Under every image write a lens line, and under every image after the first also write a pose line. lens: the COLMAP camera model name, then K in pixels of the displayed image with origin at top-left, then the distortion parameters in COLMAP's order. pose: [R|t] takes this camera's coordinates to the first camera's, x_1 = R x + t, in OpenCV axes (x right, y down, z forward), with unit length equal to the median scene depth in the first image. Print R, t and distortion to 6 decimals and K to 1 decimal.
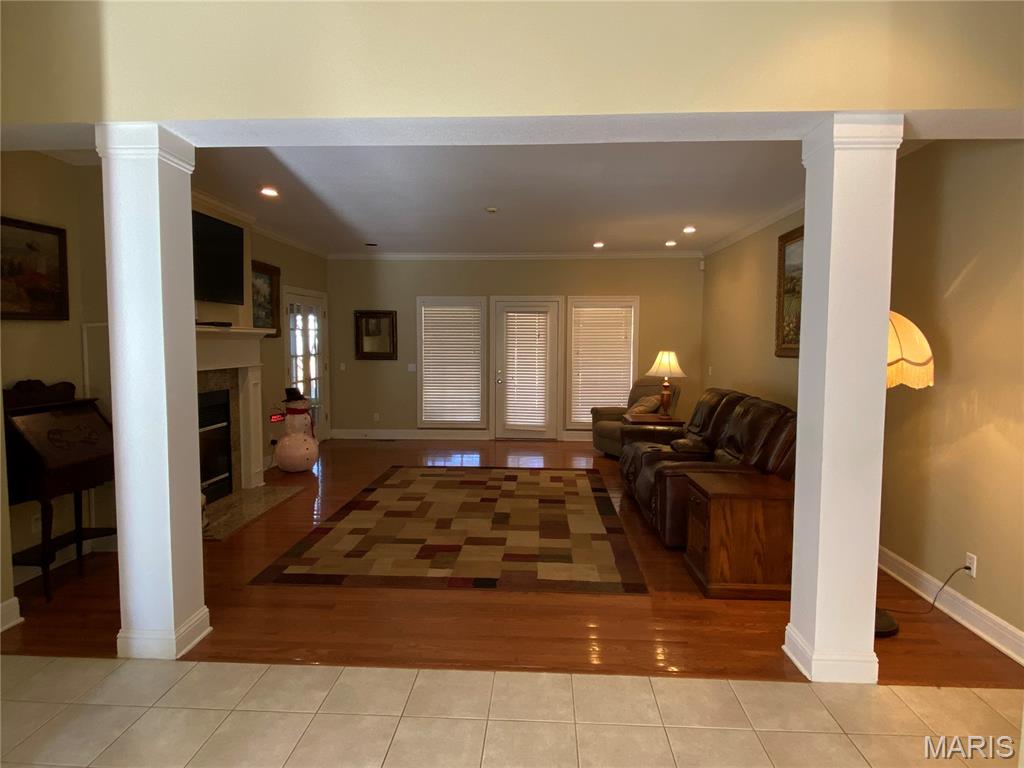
lens RADIAL K [[571.9, 0, 516.1], [0, 571.9, 379.8], [0, 0, 1]] dist [0.028947, -0.032746]
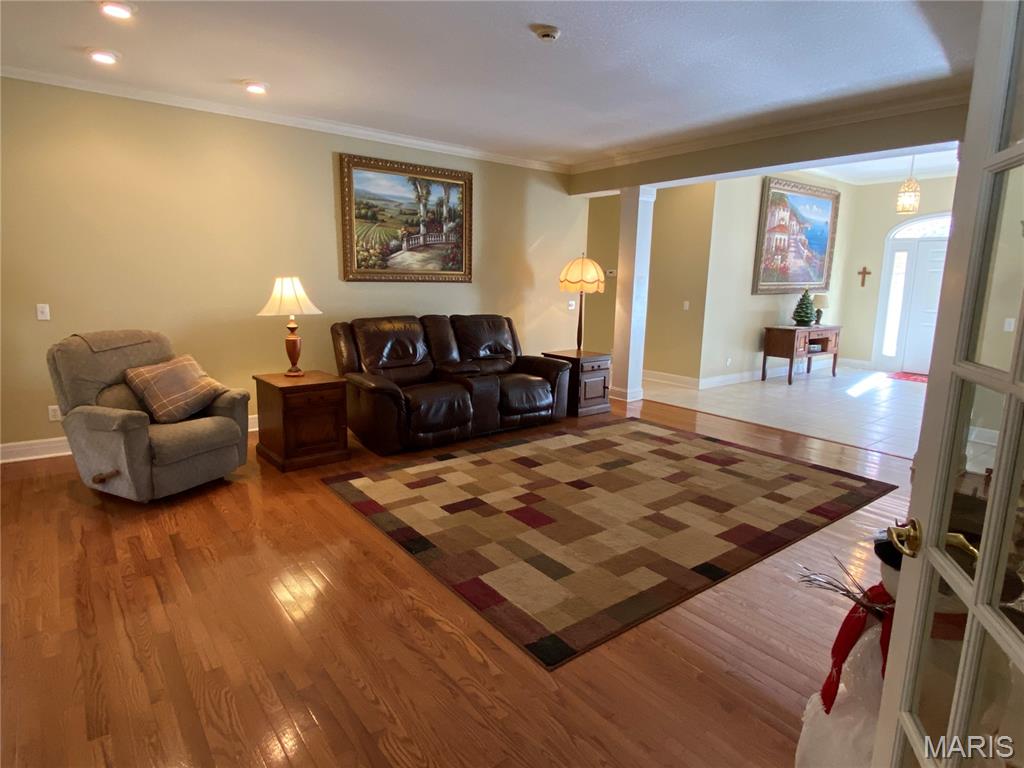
lens RADIAL K [[571.9, 0, 516.1], [0, 571.9, 379.8], [0, 0, 1]] dist [0.028947, -0.032746]
pose [[-0.656673, -0.146258, 0.739858, -0.489521], [0.029308, 0.975325, 0.218819, -0.080957], [-0.753606, 0.165377, -0.636183, 1.419649]]
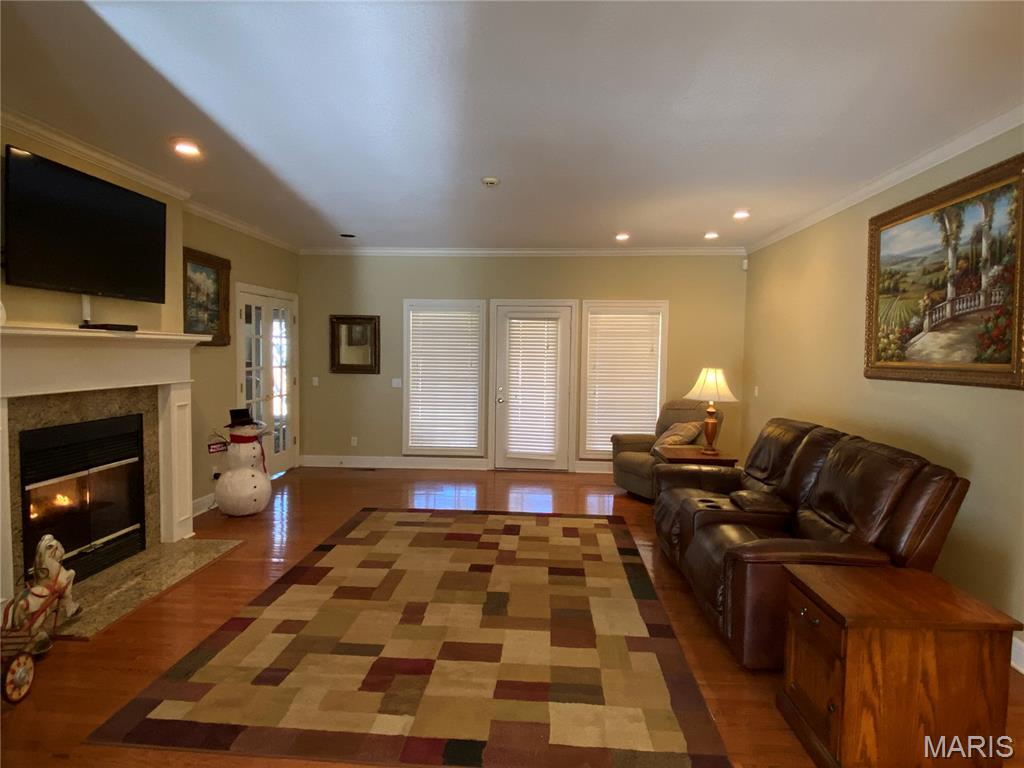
lens RADIAL K [[571.9, 0, 516.1], [0, 571.9, 379.8], [0, 0, 1]] dist [0.028947, -0.032746]
pose [[0.999908, 0.010006, -0.009123, 0.001908], [-0.010176, 0.999771, -0.018817, -0.018495], [0.008932, 0.018909, 0.999781, 0.238923]]
